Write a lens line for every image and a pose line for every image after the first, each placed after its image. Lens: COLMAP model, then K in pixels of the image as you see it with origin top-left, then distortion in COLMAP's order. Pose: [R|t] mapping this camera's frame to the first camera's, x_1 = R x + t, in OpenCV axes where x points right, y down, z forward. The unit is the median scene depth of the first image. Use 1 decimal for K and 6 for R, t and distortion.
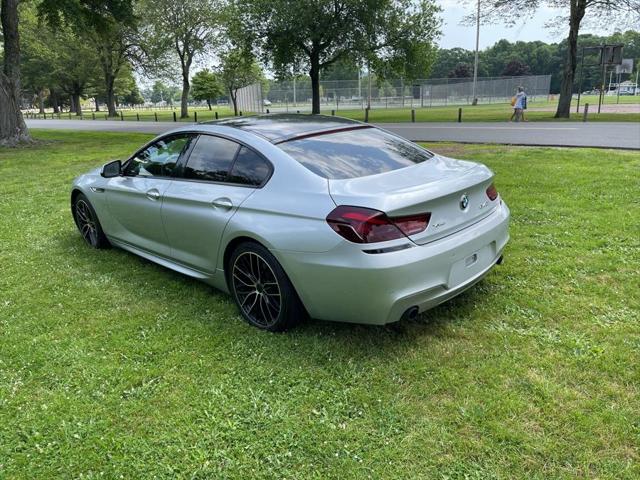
lens RADIAL K [[468.3, 0, 324.1], [0, 468.3, 232.2], [0, 0, 1]] dist [0.063157, -0.085603]
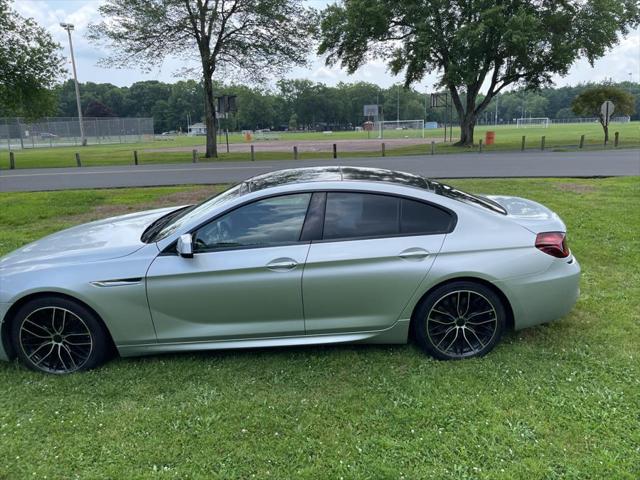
lens RADIAL K [[469.2, 0, 326.9], [0, 469.2, 216.0], [0, 0, 1]] dist [0.076536, -0.108834]
pose [[0.693101, -0.117770, 0.711155, -1.019633], [0.197313, 0.979880, -0.030032, -0.140870], [-0.693310, 0.161135, 0.702393, 0.360686]]
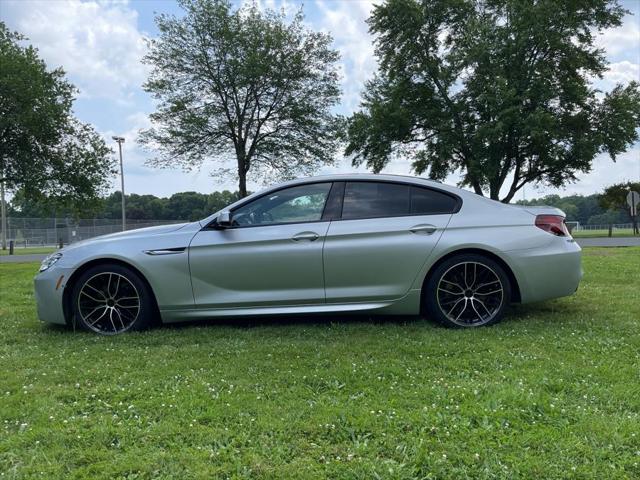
lens RADIAL K [[466.5, 0, 320.0], [0, 466.5, 240.0], [0, 0, 1]] dist [0.062440, -0.082405]
pose [[0.743778, 0.003222, 0.668419, -1.115409], [0.184036, 0.960352, -0.209414, 0.153828], [-0.642592, 0.278771, 0.713696, 0.318551]]
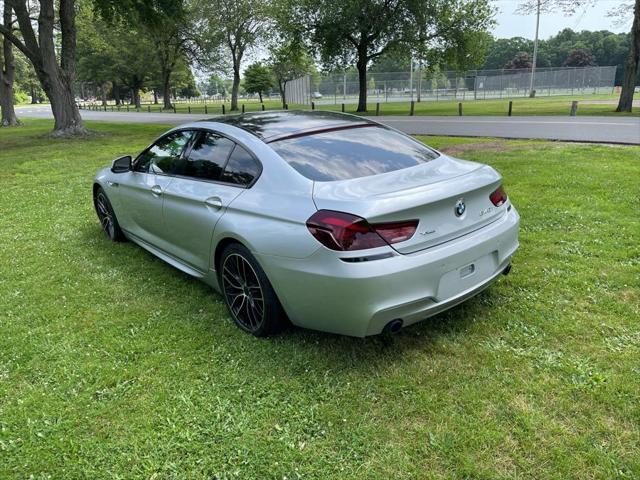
lens RADIAL K [[468.3, 0, 324.1], [0, 468.3, 232.2], [0, 0, 1]] dist [0.063157, -0.085603]
pose [[0.994537, 0.029027, -0.100265, 0.106422], [-0.027524, 0.999488, 0.016333, -0.020879], [0.100688, -0.013484, 0.994827, 0.044327]]
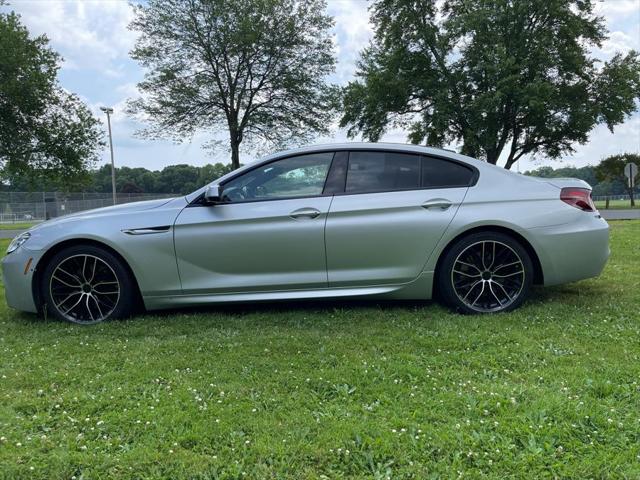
lens RADIAL K [[468.3, 0, 324.1], [0, 468.3, 232.2], [0, 0, 1]] dist [0.063157, -0.085603]
pose [[0.729839, -0.027972, 0.683046, -1.050471], [0.192449, 0.967160, -0.166026, 0.118865], [-0.655971, 0.252624, 0.711254, 0.406733]]
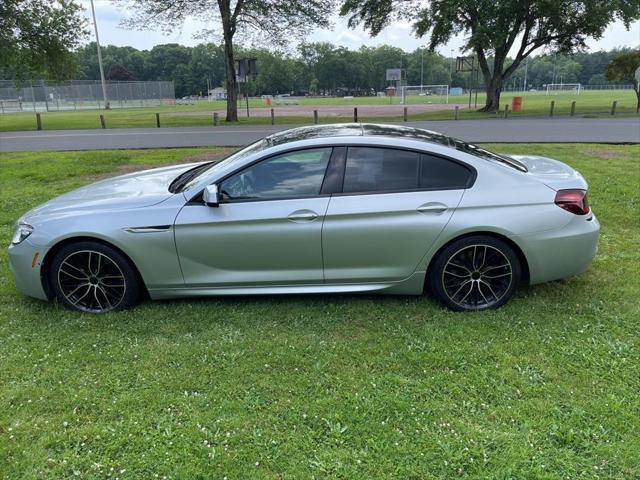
lens RADIAL K [[470.3, 0, 322.0], [0, 470.3, 217.6], [0, 0, 1]] dist [0.074800, -0.106925]
pose [[0.729897, -0.154582, 0.665849, -1.047008], [0.179752, 0.983216, 0.031219, -0.110400], [-0.659500, 0.096901, 0.745433, 0.345223]]
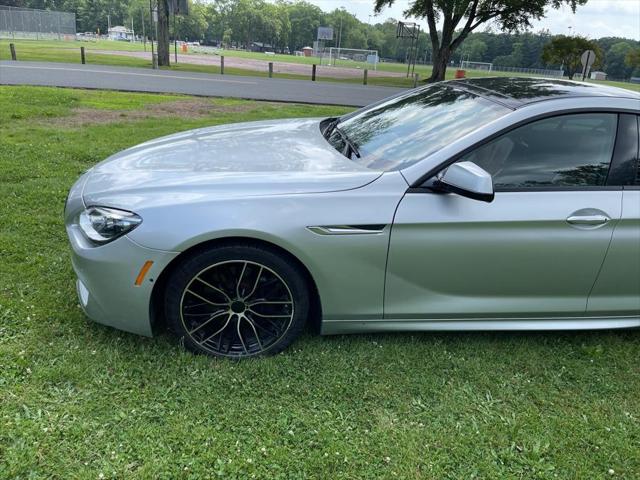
lens RADIAL K [[478.6, 0, 319.3], [0, 478.6, 225.7], [0, 0, 1]] dist [0.066248, -0.097026]
pose [[0.608589, -0.188539, 0.770761, -1.147438], [0.115934, 0.982065, 0.148687, -0.222837], [-0.784970, -0.001132, 0.619532, 1.000035]]
